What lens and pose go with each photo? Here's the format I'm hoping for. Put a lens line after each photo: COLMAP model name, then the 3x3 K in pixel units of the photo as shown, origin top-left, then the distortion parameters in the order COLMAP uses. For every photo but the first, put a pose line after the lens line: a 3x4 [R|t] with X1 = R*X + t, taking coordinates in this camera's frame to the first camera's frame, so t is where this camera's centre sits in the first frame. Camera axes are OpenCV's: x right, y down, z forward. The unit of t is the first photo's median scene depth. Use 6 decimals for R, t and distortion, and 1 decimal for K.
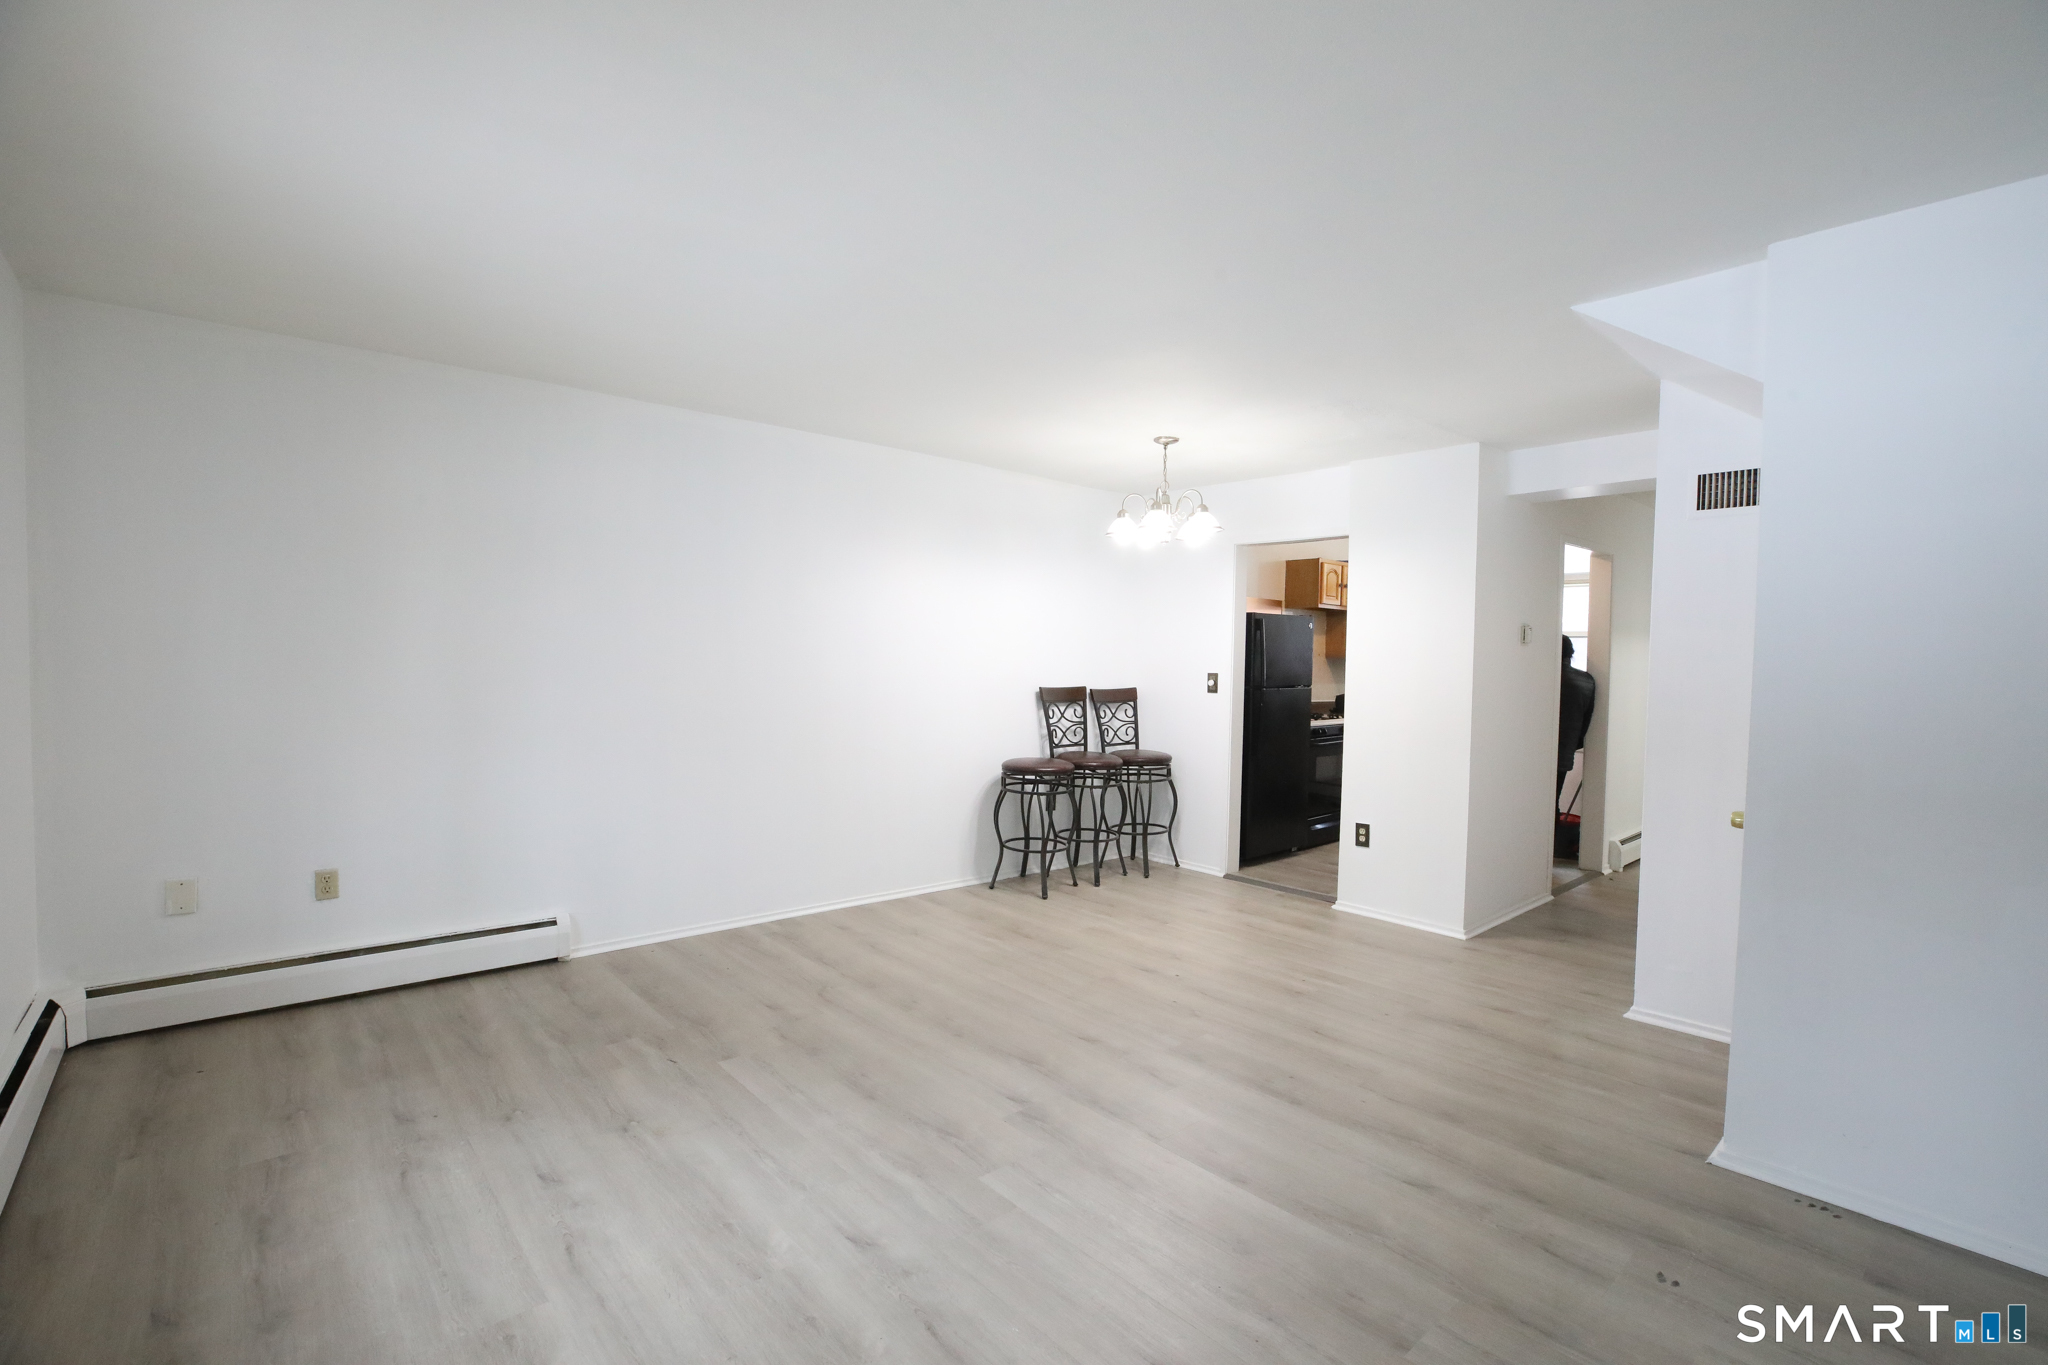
lens RADIAL K [[914.6, 0, 1024.0], [0, 914.6, 682.5], [0, 0, 1]] dist [-0.046688, 0.013266]
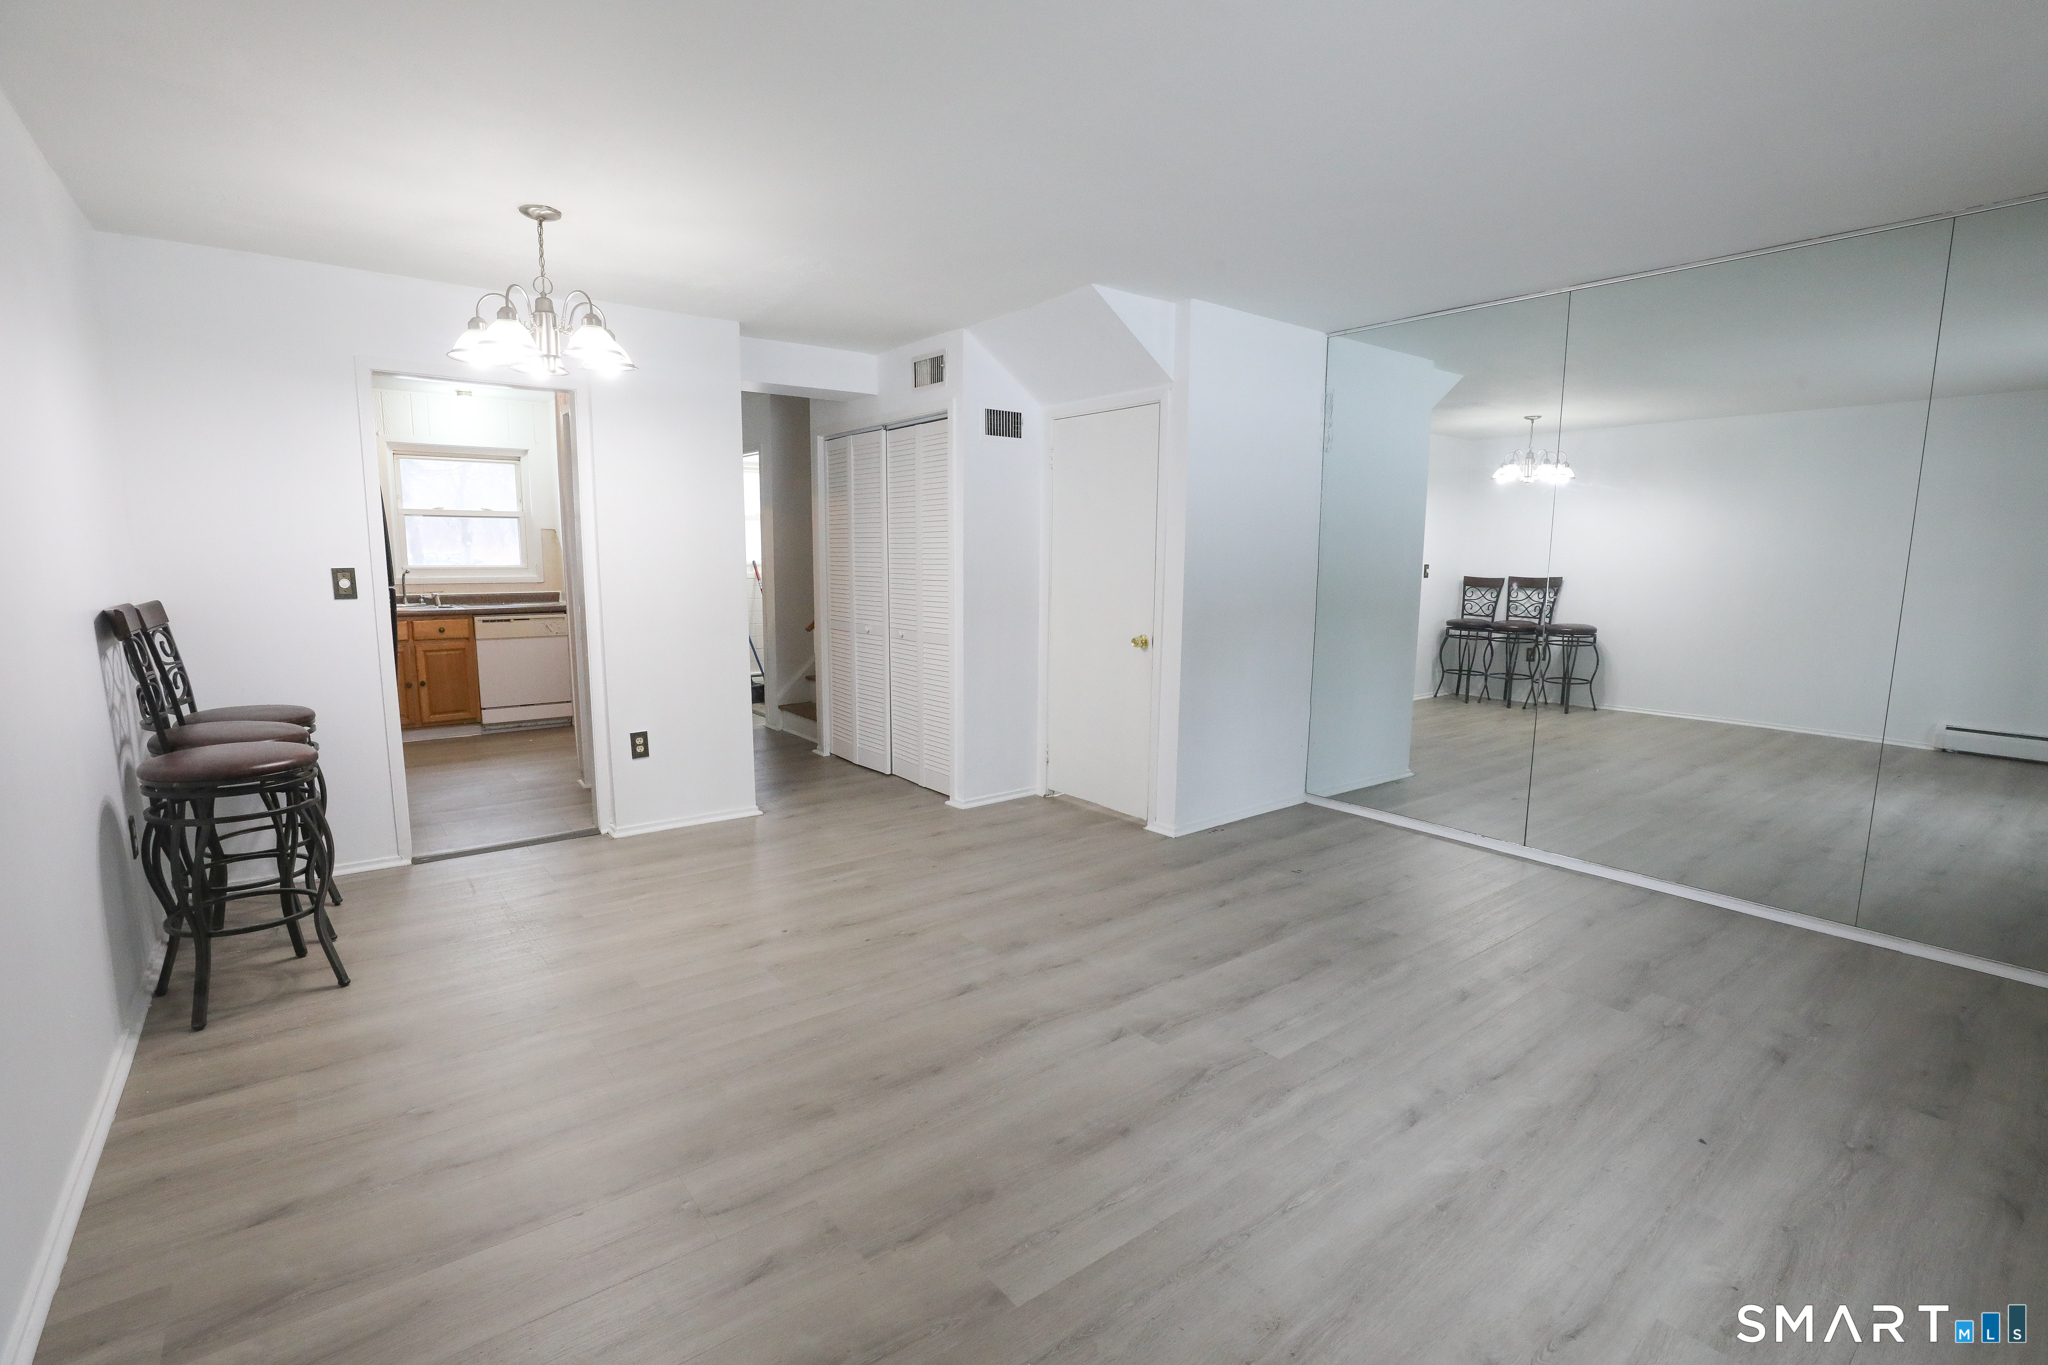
lens RADIAL K [[945.3, 0, 1017.3], [0, 945.3, 690.6], [0, 0, 1]] dist [-0.043247, 0.013736]
pose [[0.065077, -0.162548, 0.984552, -0.860433], [0.021256, 0.986646, 0.161489, -0.042407], [-0.997654, 0.010418, 0.067663, 0.985990]]
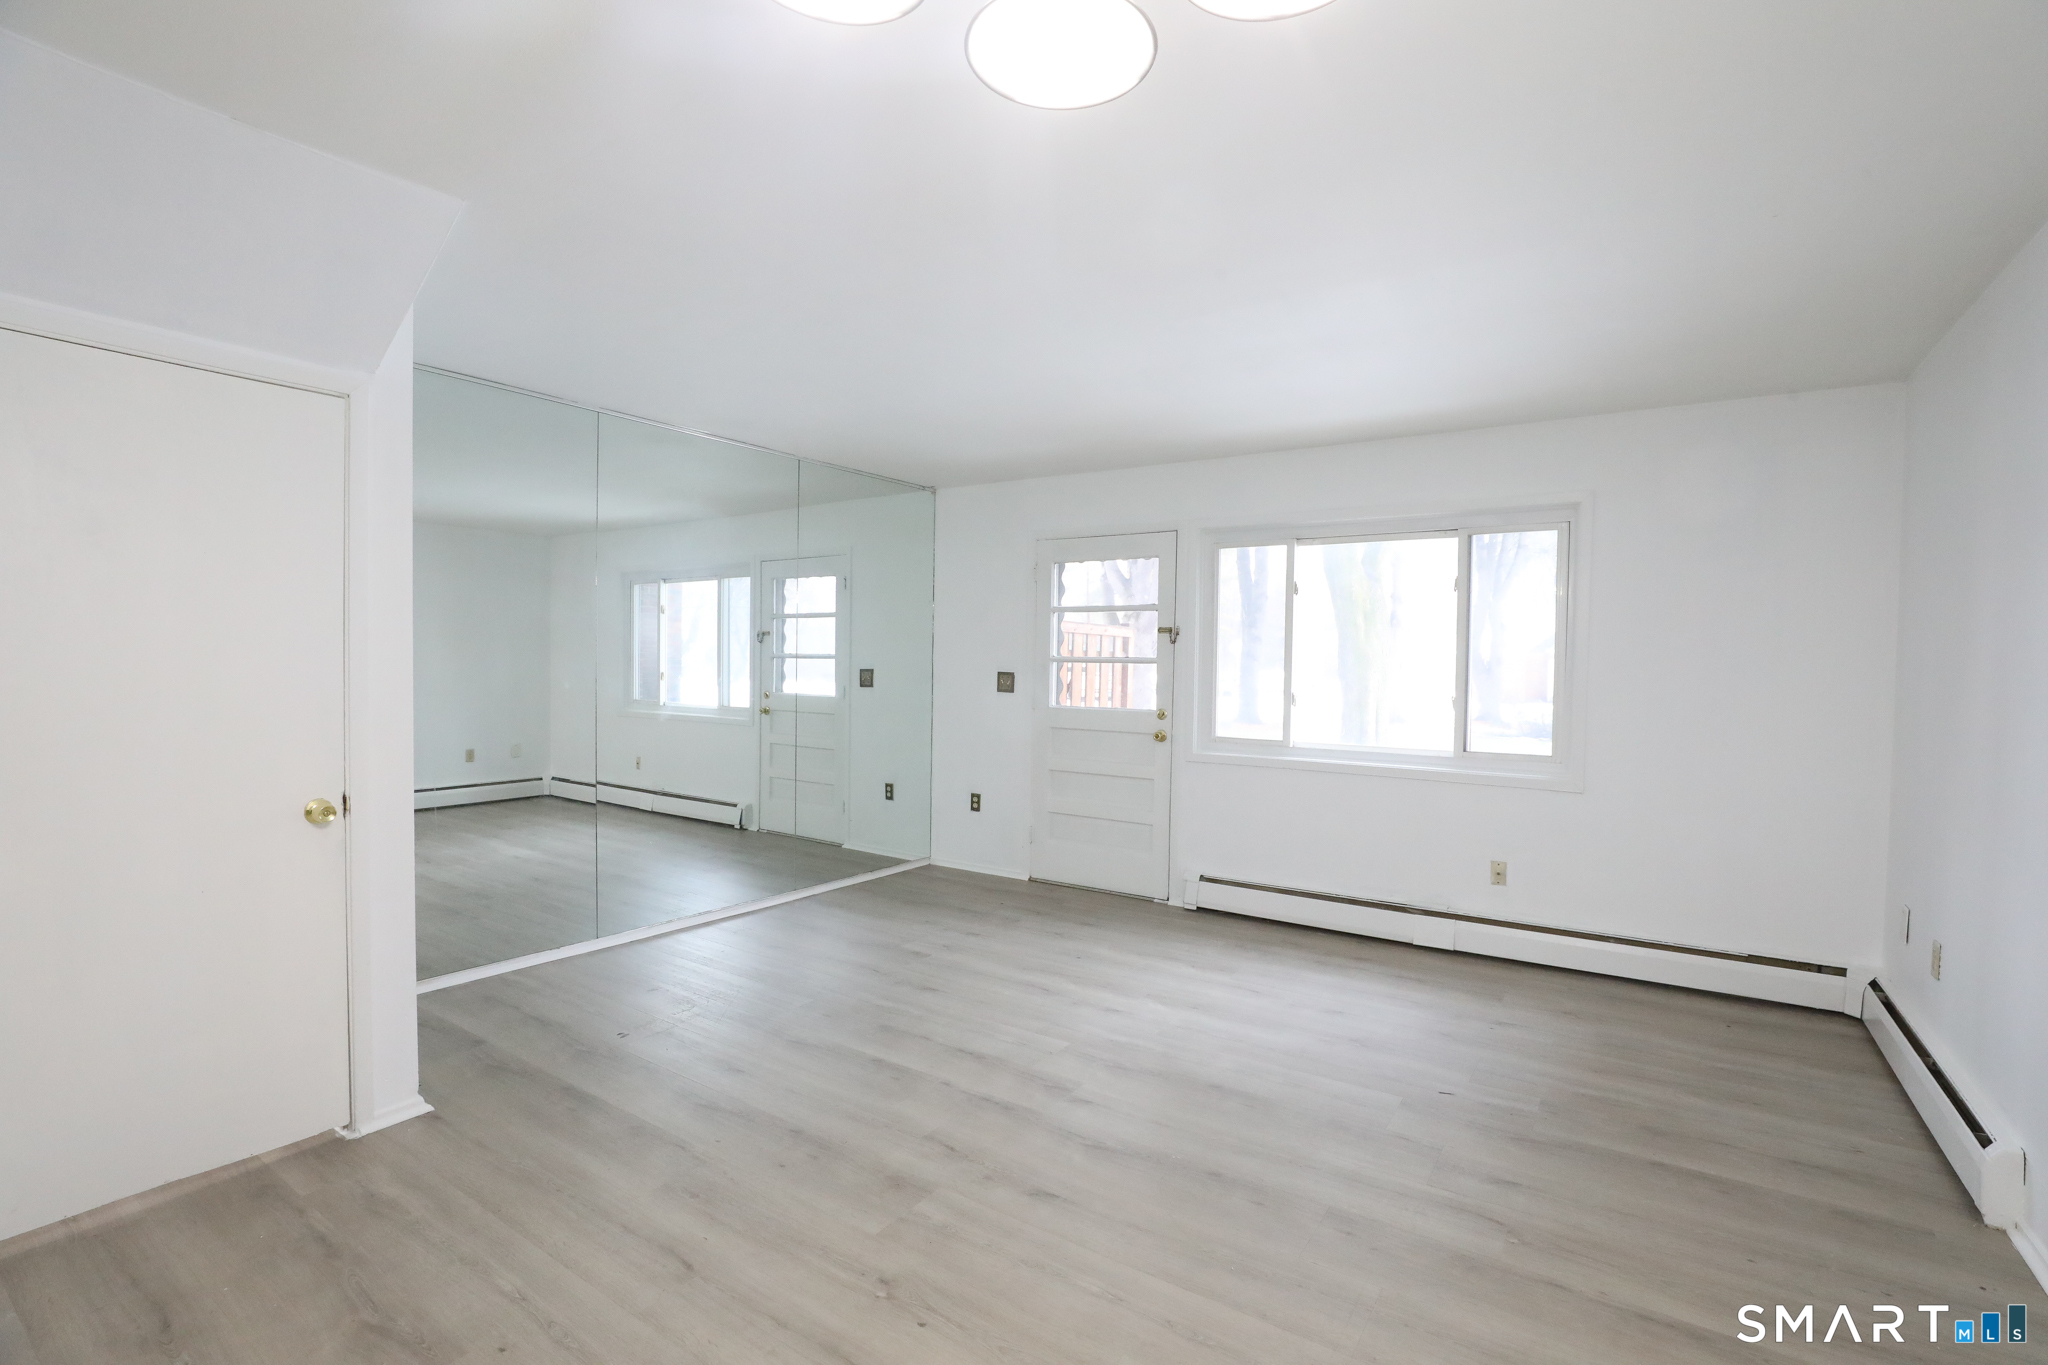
lens RADIAL K [[945.3, 0, 1017.3], [0, 945.3, 690.6], [0, 0, 1]] dist [-0.043247, 0.013736]
pose [[-0.968811, -0.020793, -0.246926, 0.315684], [-0.034698, 0.998039, 0.052095, -0.045978], [0.245359, 0.059038, -0.967633, 1.877110]]
